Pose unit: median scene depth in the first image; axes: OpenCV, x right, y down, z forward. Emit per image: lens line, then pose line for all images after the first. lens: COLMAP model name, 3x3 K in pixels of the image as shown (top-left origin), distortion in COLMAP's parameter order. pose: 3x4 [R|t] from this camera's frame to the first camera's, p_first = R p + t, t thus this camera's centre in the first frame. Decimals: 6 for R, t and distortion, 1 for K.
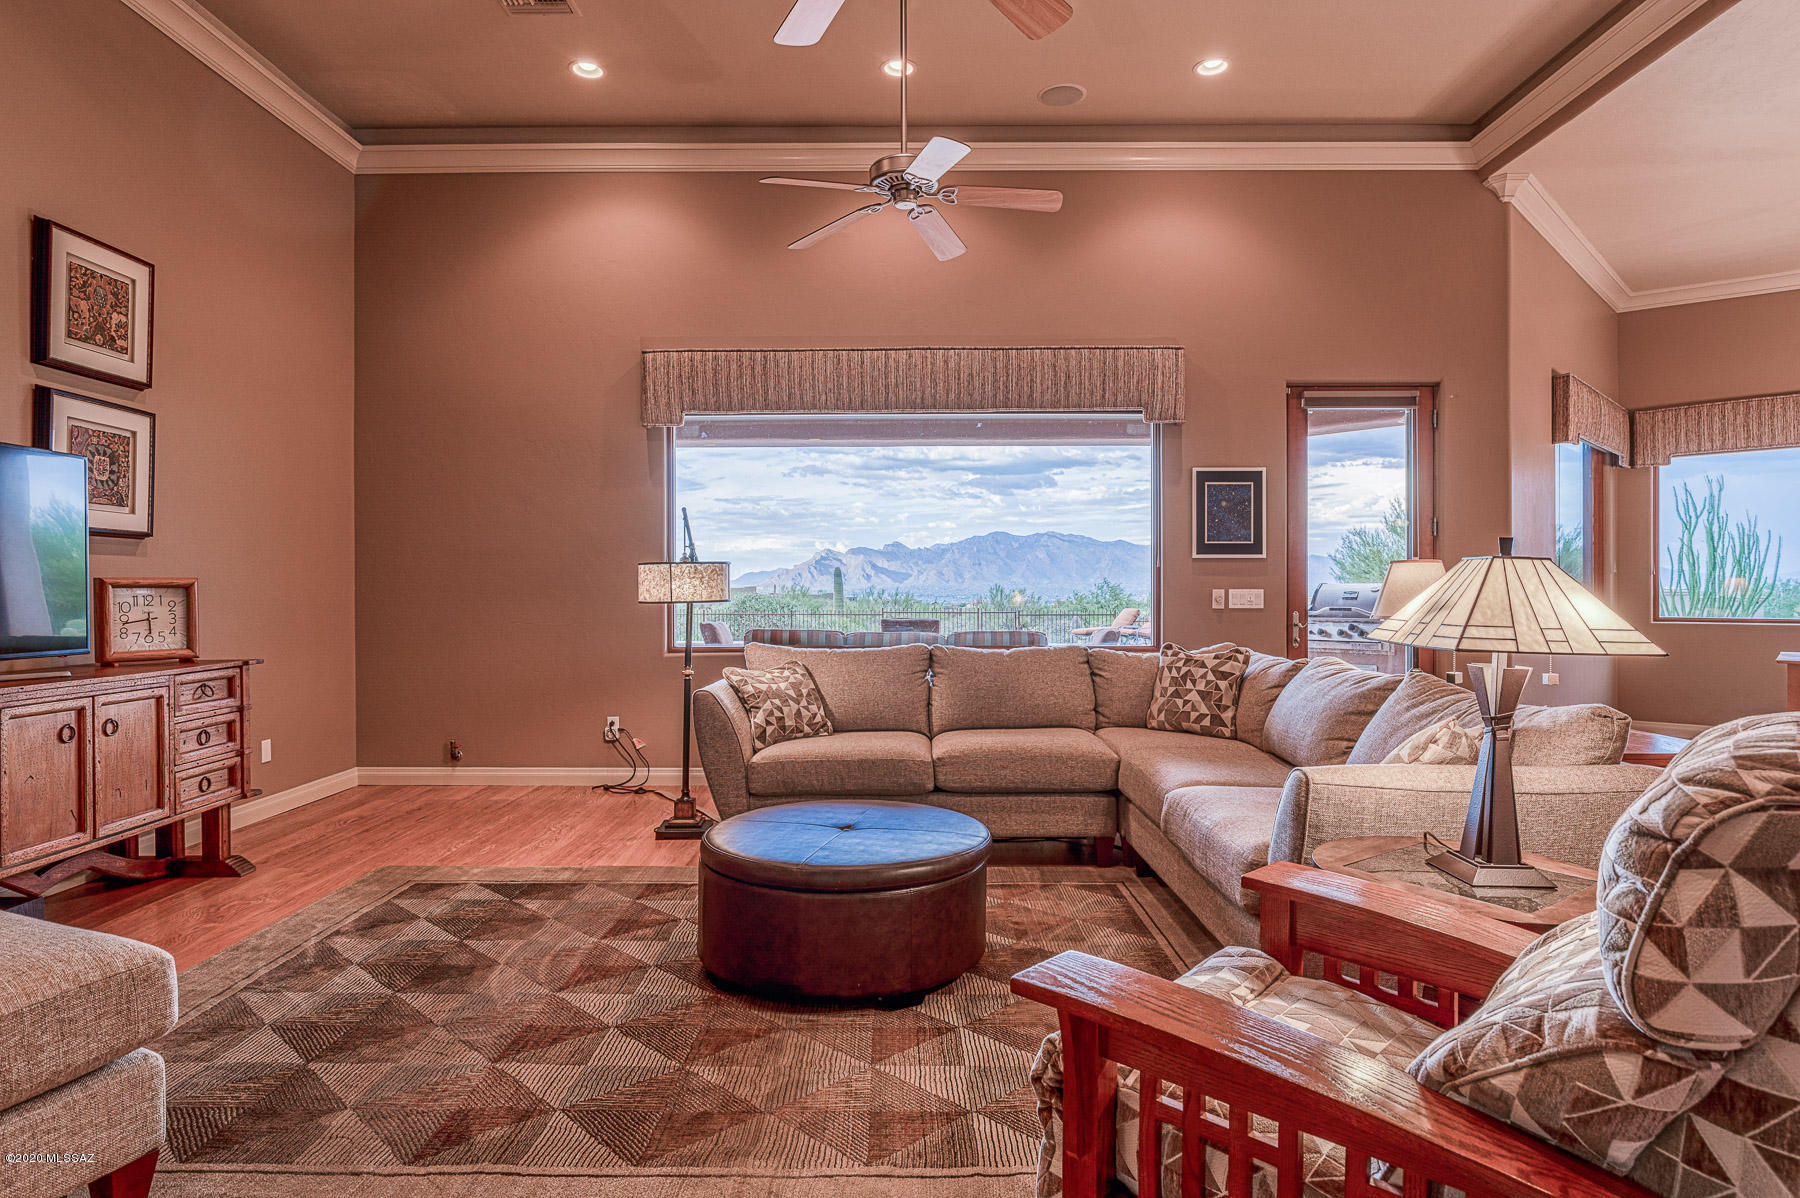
lens RADIAL K [[994.1, 0, 899.0], [0, 994.1, 597.6], [0, 0, 1]] dist [-0.001125, -0.001140]
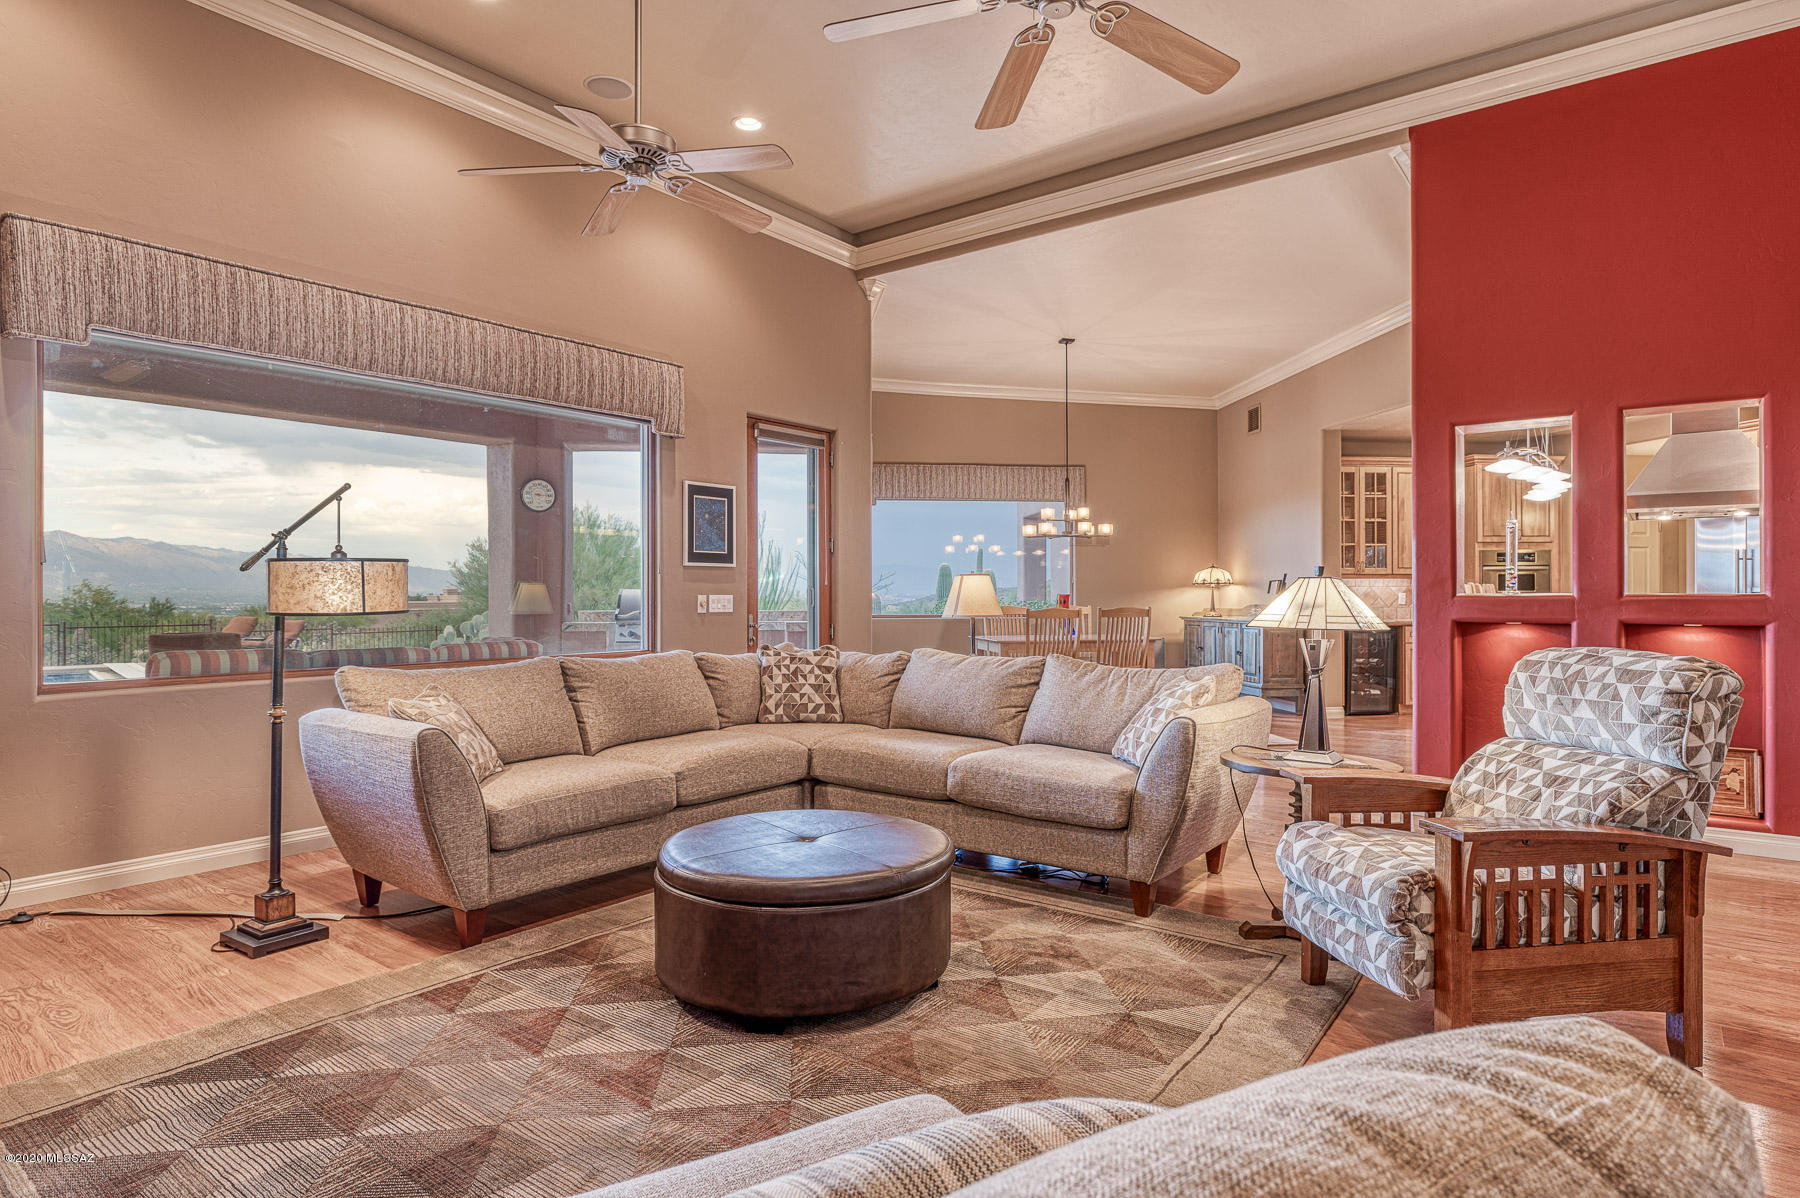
lens RADIAL K [[994.1, 0, 902.0], [0, 994.1, 593.4], [0, 0, 1]] dist [-0.001125, -0.001140]
pose [[0.601177, 0.000918, 0.799115, -0.514227], [0.006489, 0.999961, -0.006031, -0.002687], [-0.799089, 0.008811, 0.601148, 0.219622]]
